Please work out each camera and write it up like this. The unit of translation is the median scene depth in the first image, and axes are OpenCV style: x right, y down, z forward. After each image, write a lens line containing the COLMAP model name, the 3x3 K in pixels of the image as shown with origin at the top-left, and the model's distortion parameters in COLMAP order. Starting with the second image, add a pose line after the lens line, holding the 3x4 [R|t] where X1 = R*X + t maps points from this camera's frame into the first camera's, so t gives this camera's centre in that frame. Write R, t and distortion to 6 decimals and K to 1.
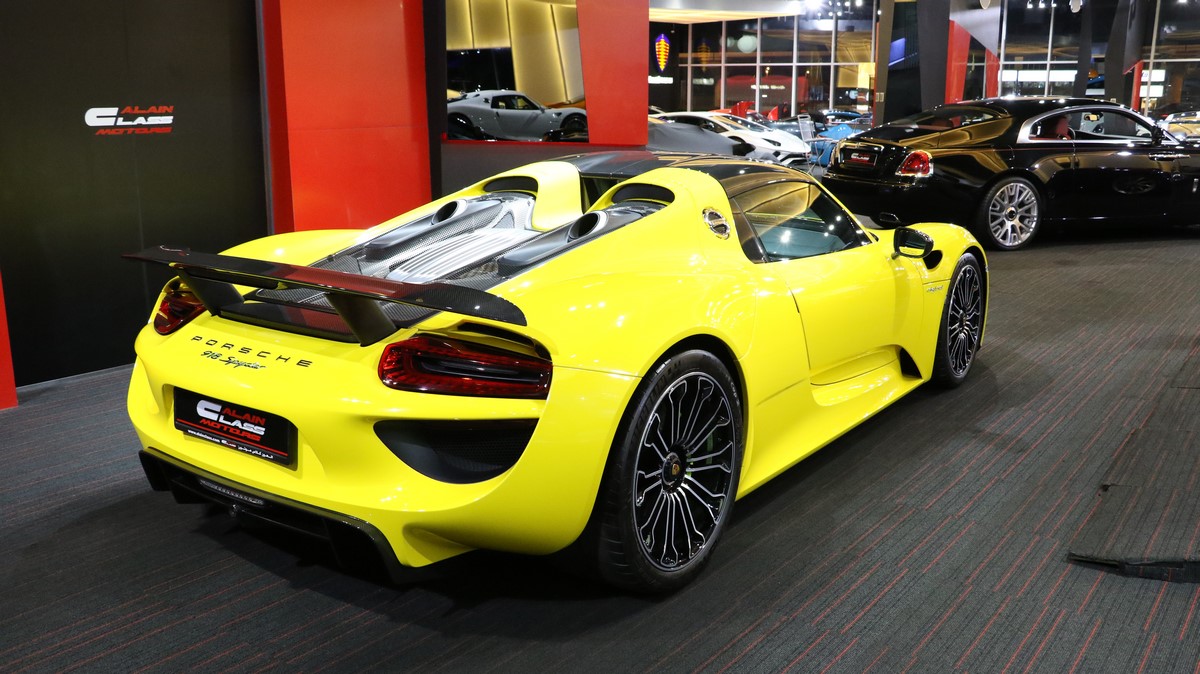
lens RADIAL K [[1077.0, 0, 600.0], [0, 1077.0, 337.0], [0, 0, 1]] dist [-0.139670, 0.164126]
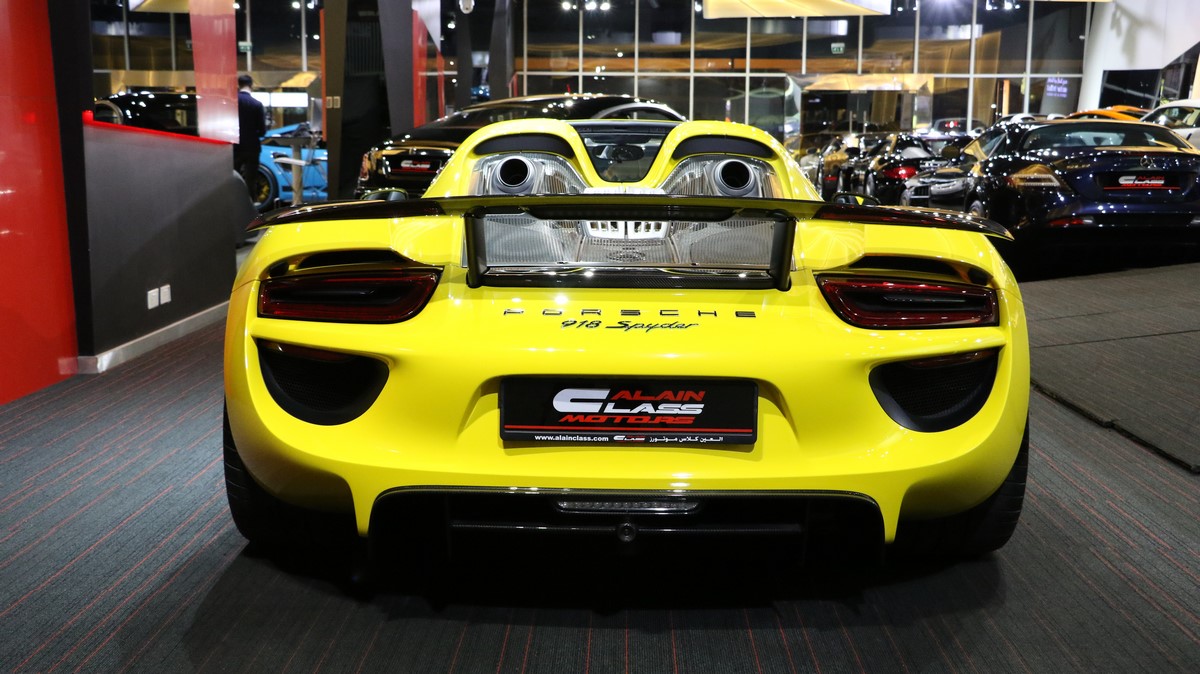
lens RADIAL K [[1396.4, 0, 600.0], [0, 1396.4, 337.0], [0, 0, 1]] dist [-0.071930, 0.365498]
pose [[0.819488, -0.078724, 0.567663, -0.595953], [0.120461, 0.992053, -0.036320, 0.041109], [-0.560293, 0.098145, 0.822459, 0.129873]]
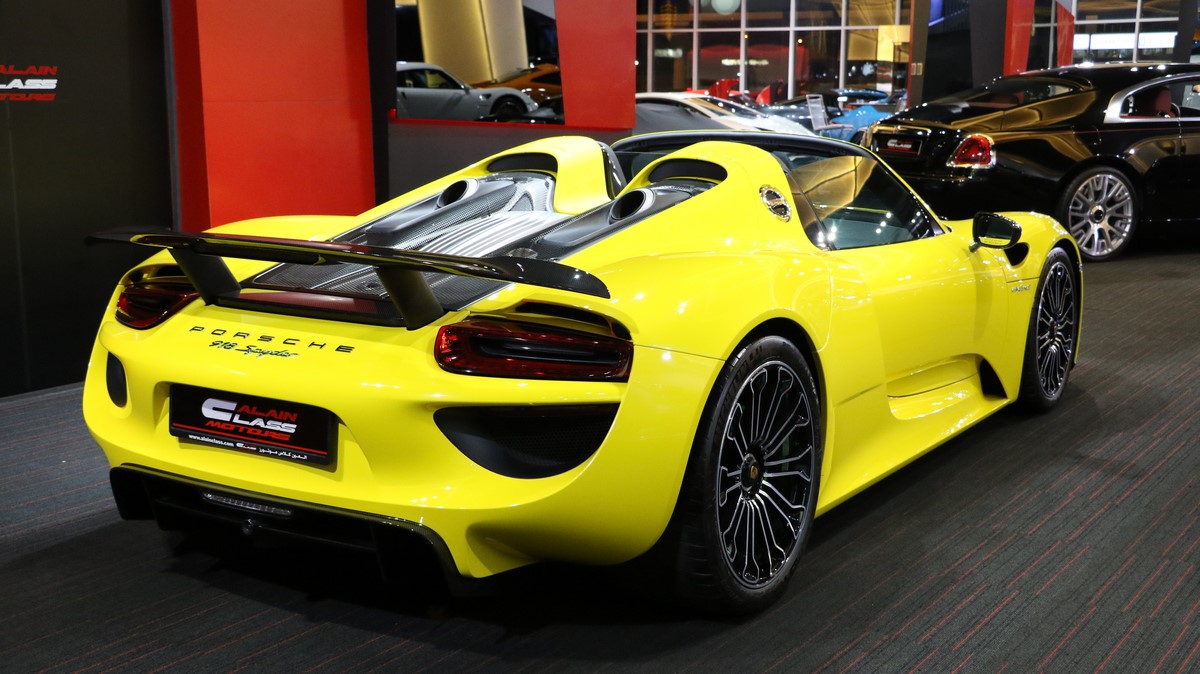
lens RADIAL K [[1490.7, 0, 600.0], [0, 1490.7, 337.0], [0, 0, 1]] dist [-0.018052, 0.338635]
pose [[0.998345, -0.008965, 0.056806, -0.085172], [0.011667, 0.998807, -0.047414, 0.047093], [-0.056314, 0.047998, 0.997259, -0.149702]]
